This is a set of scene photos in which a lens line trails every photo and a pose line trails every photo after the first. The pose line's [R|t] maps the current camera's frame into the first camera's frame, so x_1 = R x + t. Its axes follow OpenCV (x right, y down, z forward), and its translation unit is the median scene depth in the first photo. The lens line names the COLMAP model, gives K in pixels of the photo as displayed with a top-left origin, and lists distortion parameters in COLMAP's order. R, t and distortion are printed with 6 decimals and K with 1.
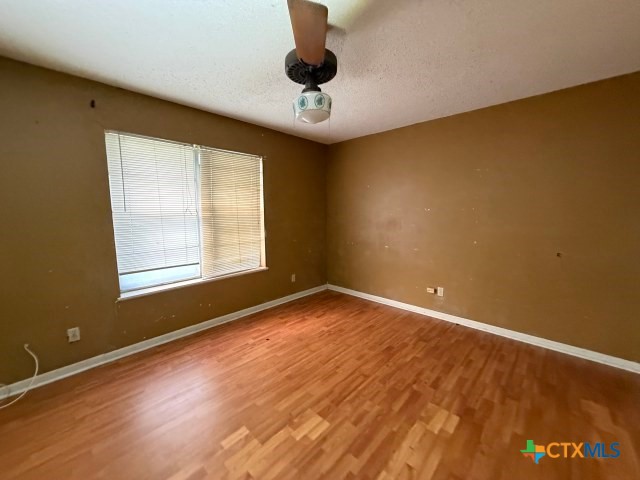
lens RADIAL K [[255.8, 0, 320.8], [0, 255.8, 241.7], [0, 0, 1]] dist [-0.003008, 0.000653]
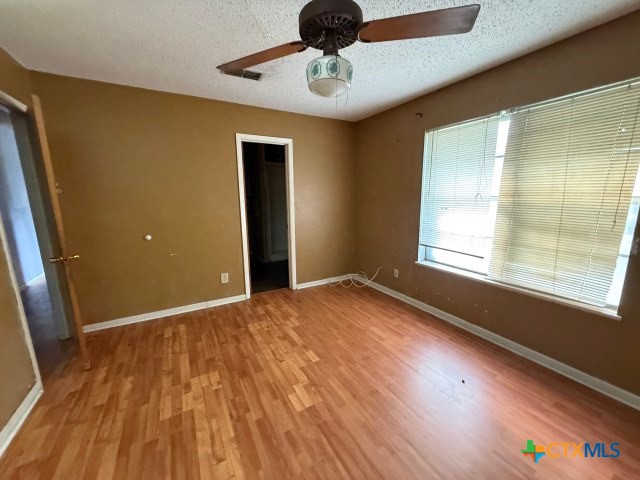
lens RADIAL K [[255.8, 0, 319.1], [0, 255.8, 244.2], [0, 0, 1]] dist [-0.003008, 0.000653]
pose [[-0.308635, 0.199478, -0.930029, 0.724616], [-0.098369, 0.965826, 0.239801, -0.168922], [0.946080, 0.165497, -0.278465, 1.092151]]
